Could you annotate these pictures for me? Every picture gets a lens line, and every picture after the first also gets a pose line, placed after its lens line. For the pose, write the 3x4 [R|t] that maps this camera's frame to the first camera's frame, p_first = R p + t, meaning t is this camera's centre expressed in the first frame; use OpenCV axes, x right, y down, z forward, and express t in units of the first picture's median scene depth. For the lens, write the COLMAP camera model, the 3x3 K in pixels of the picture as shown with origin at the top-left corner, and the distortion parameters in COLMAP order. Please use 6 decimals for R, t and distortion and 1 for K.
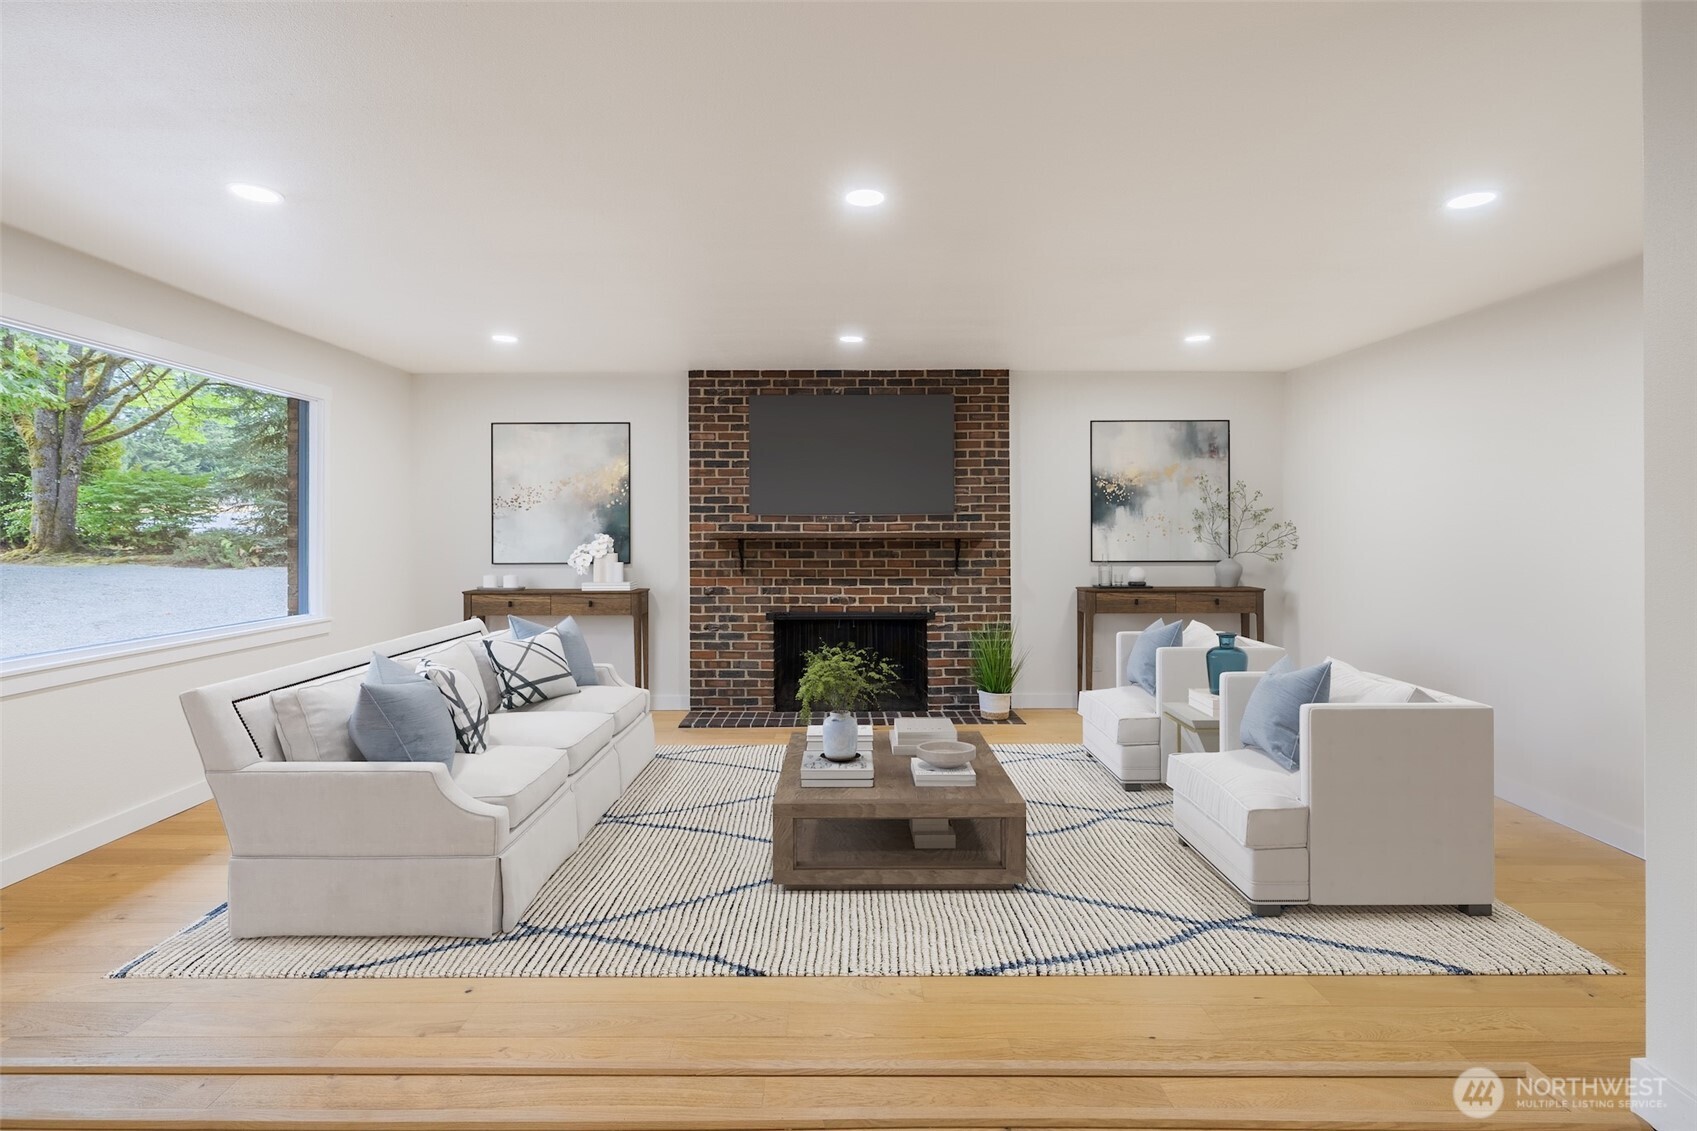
lens RADIAL K [[827.6, 0, 820.7], [0, 827.6, 531.6], [0, 0, 1]] dist [0.012184, -0.002408]
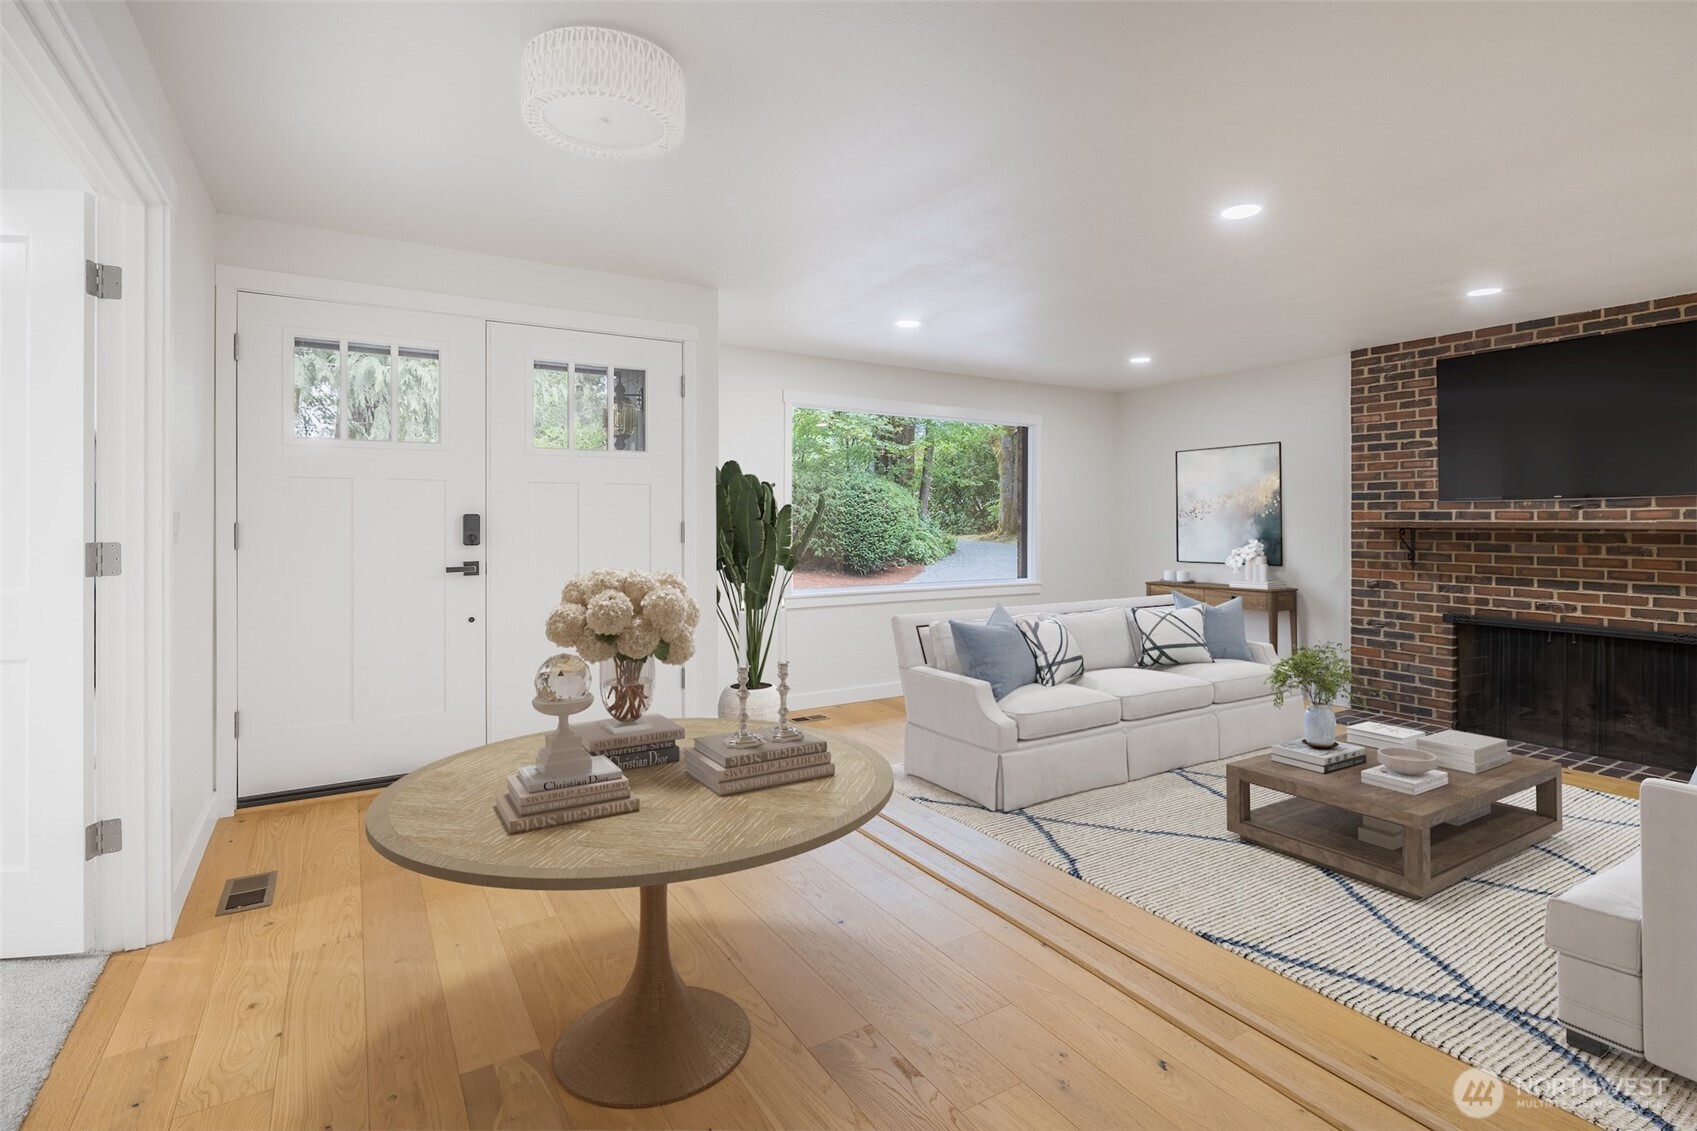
lens RADIAL K [[827.6, 0, 913.5], [0, 827.6, 517.5], [0, 0, 1]] dist [0.012184, -0.002408]
pose [[0.597458, 0.002101, -0.801898, 0.305117], [-0.006397, 0.999977, -0.002146, 0.002434], [0.801875, 0.006412, 0.597457, 0.026886]]
